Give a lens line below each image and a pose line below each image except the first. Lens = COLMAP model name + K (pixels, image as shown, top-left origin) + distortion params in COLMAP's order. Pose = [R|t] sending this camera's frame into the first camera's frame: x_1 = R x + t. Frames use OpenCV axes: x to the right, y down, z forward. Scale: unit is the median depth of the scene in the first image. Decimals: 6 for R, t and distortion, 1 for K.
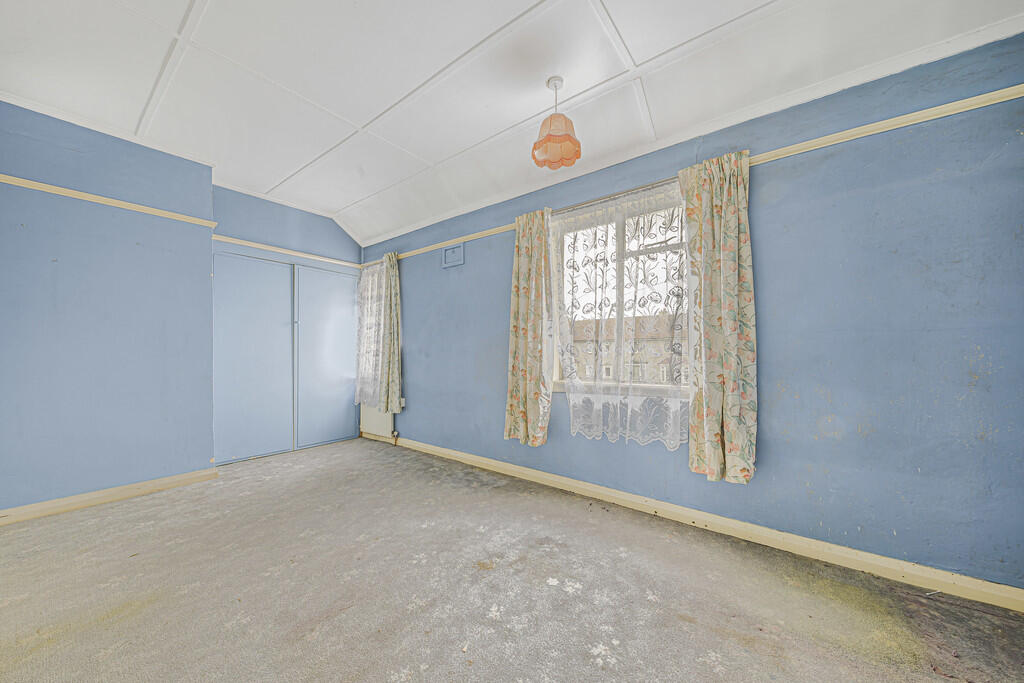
lens RADIAL K [[359.8, 0, 513.3], [0, 359.8, 358.9], [0, 0, 1]] dist [0.021590, -0.008081]
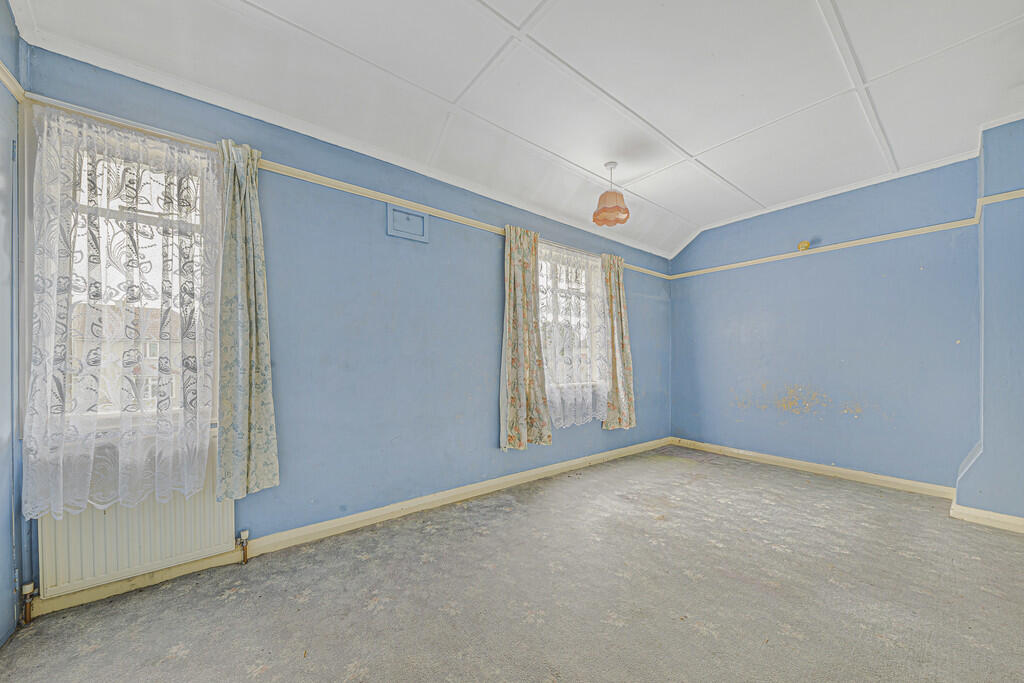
lens RADIAL K [[359.8, 0, 513.3], [0, 359.8, 358.9], [0, 0, 1]] dist [0.021590, -0.008081]
pose [[0.244567, -0.000238, 0.969632, -0.968182], [0.012204, 0.999922, -0.002833, -0.020763], [-0.969556, 0.012527, 0.244550, 0.759685]]
